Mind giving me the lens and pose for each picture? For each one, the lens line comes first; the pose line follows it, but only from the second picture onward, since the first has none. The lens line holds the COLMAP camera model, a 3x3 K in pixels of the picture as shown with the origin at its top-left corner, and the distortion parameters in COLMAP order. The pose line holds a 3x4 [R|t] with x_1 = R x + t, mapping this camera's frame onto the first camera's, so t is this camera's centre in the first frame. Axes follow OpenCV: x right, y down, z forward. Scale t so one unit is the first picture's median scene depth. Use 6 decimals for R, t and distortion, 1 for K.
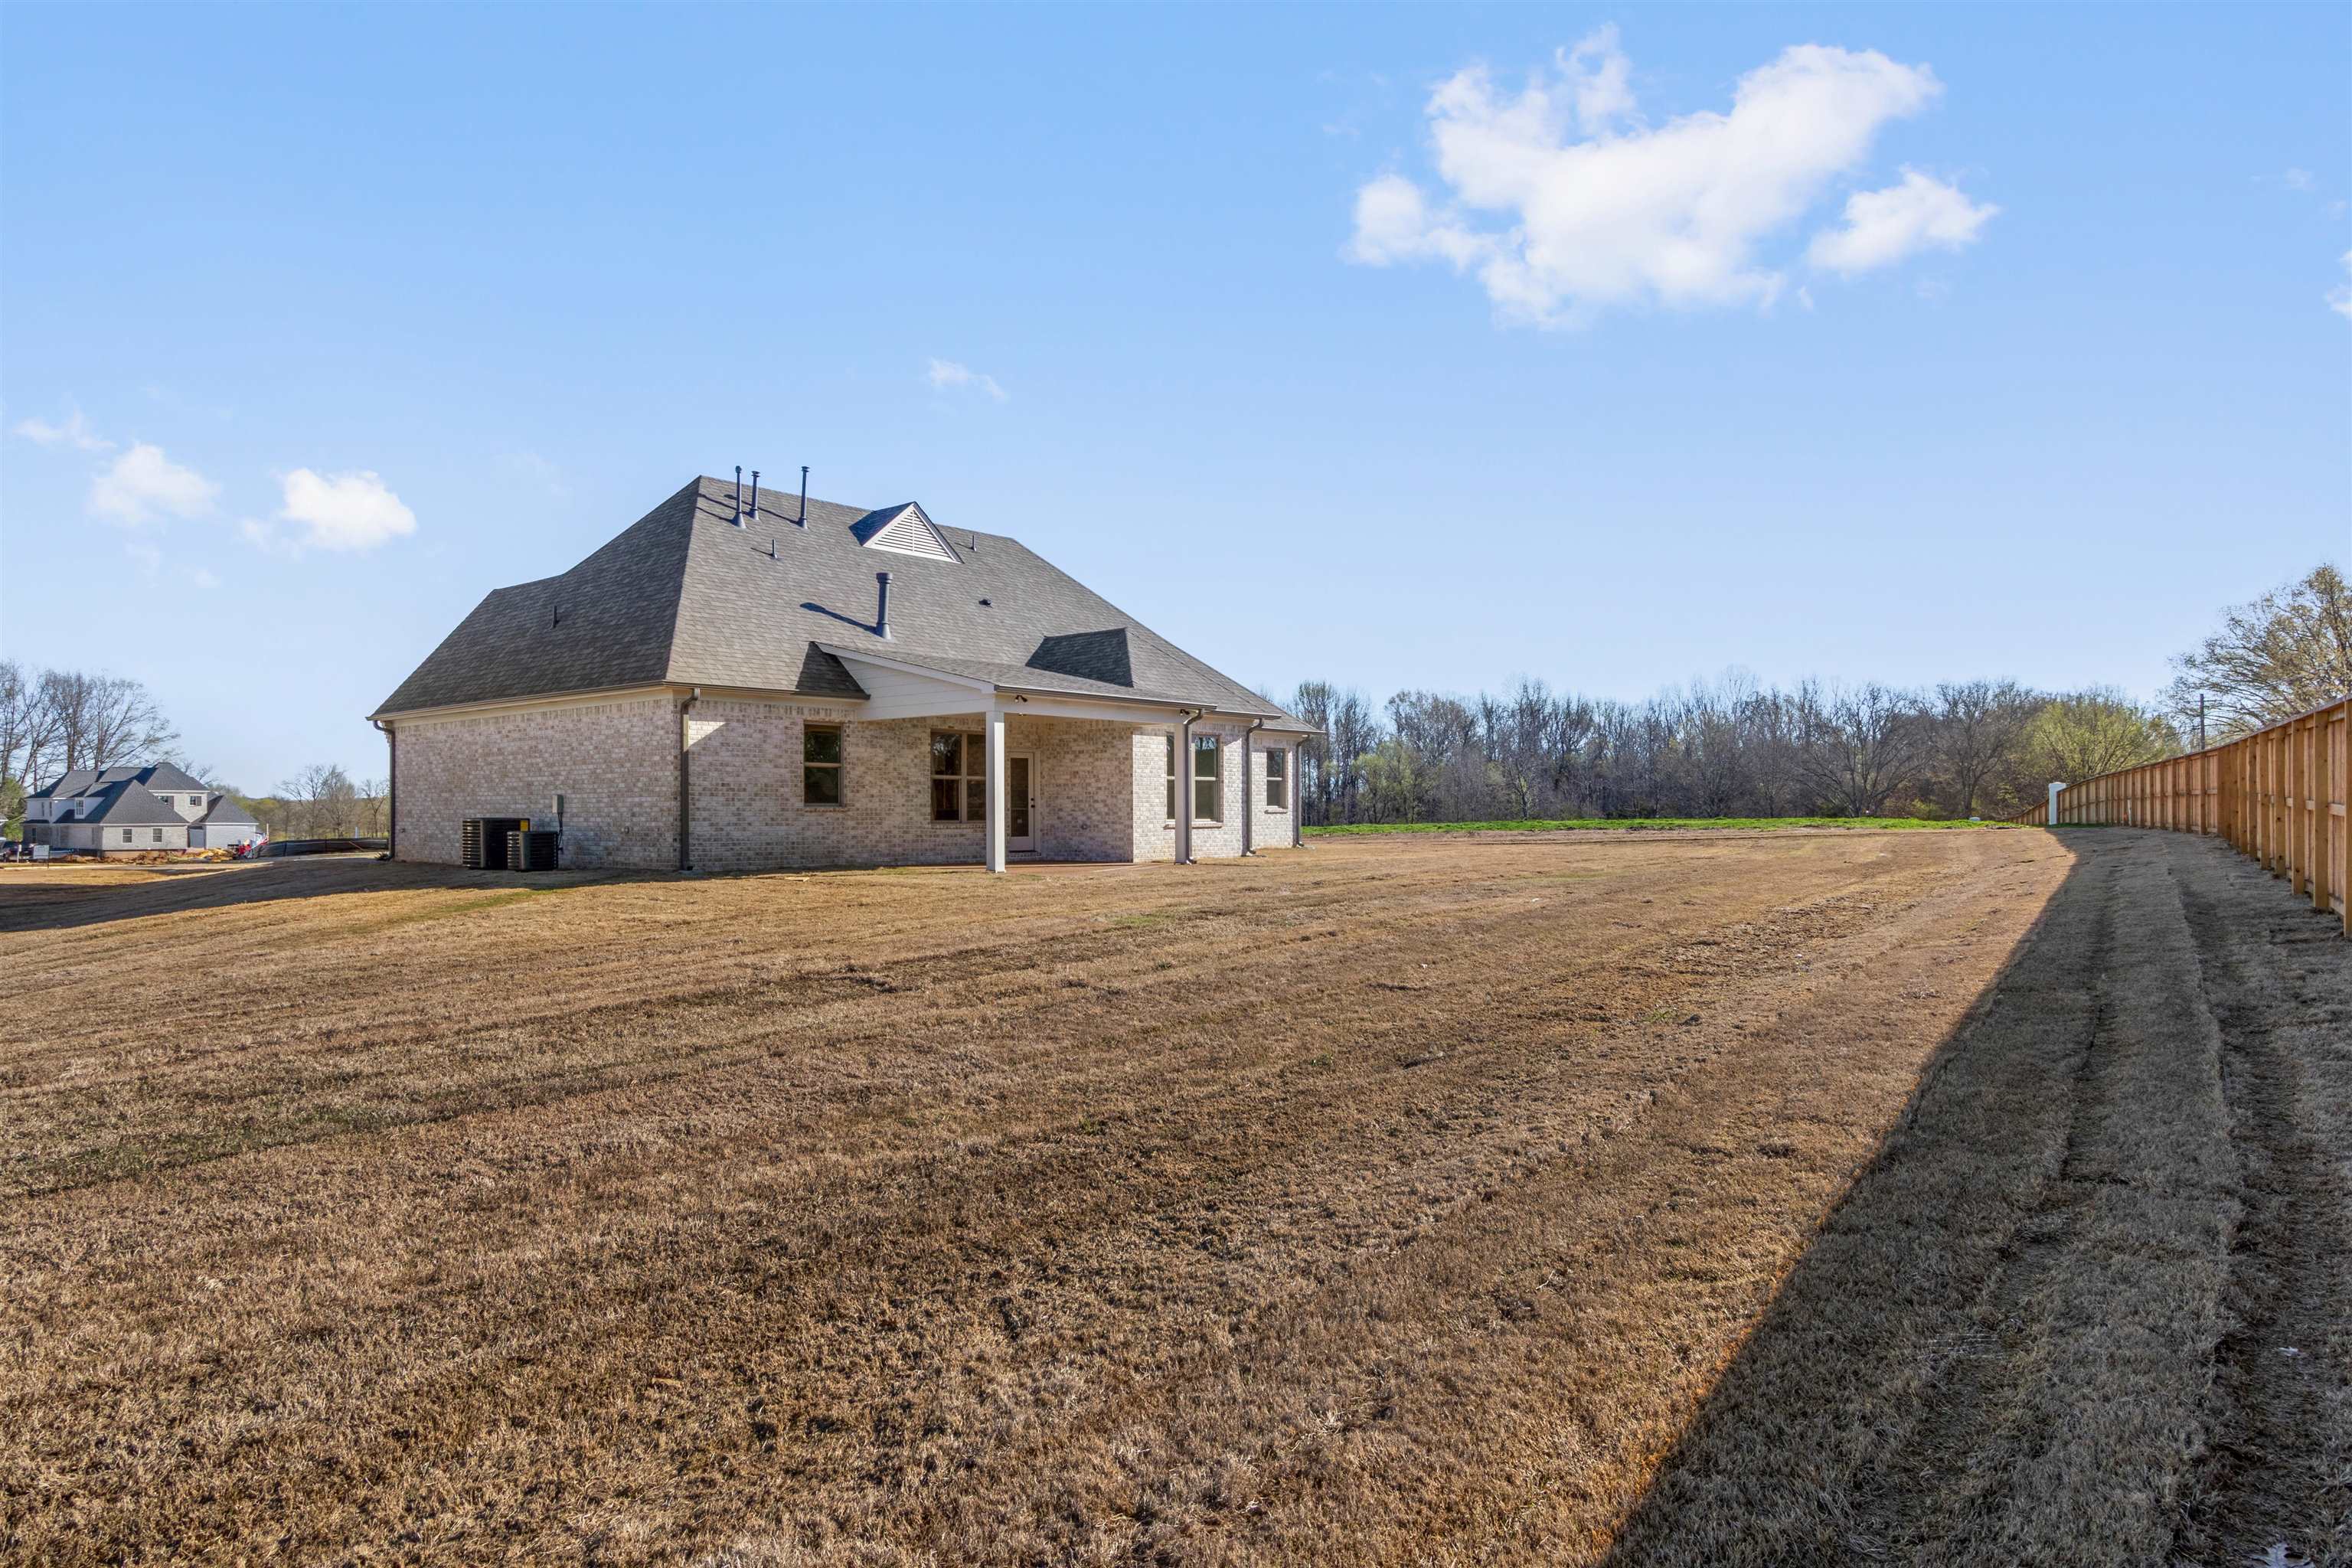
lens RADIAL K [[1418.6, 0, 1176.0], [0, 1418.6, 784.0], [0, 0, 1]] dist [0.009321, 0.000772]
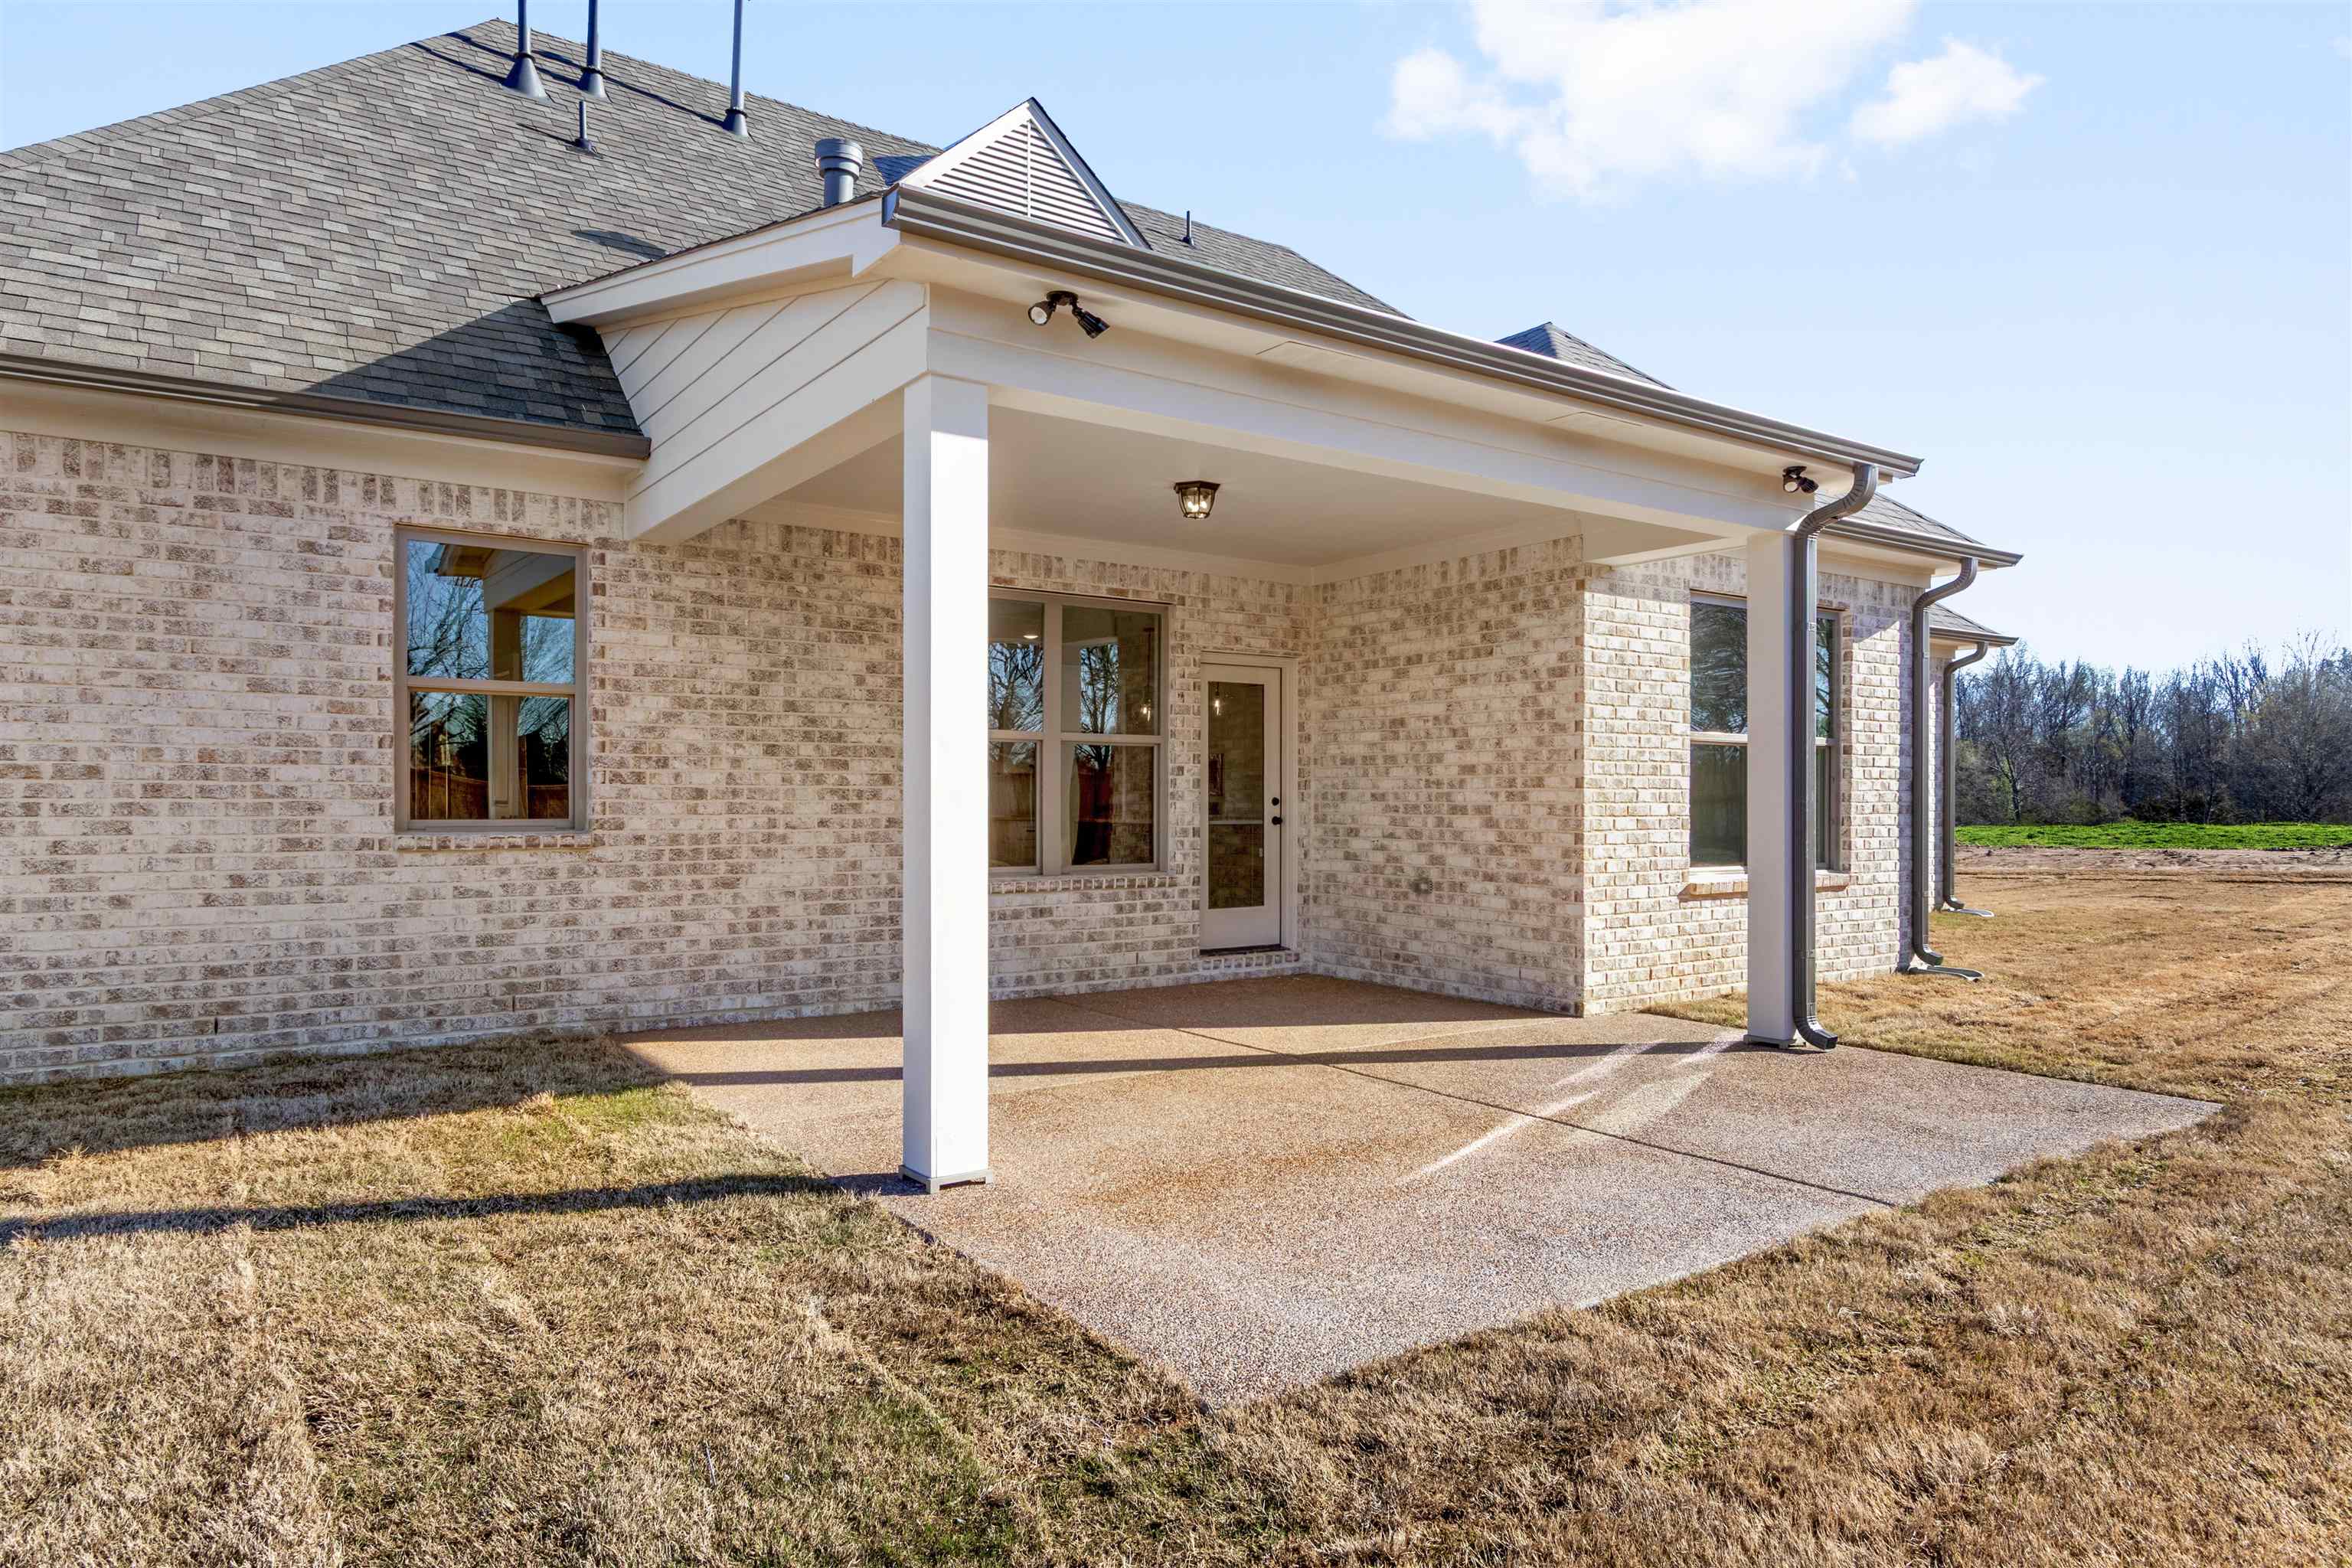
lens RADIAL K [[1418.6, 0, 1176.0], [0, 1418.6, 784.0], [0, 0, 1]] dist [0.009321, 0.000772]
pose [[0.965591, 0.002247, -0.260054, -0.036931], [0.000488, 0.999945, 0.010456, 0.003210], [0.260063, -0.010223, 0.965538, 0.717795]]
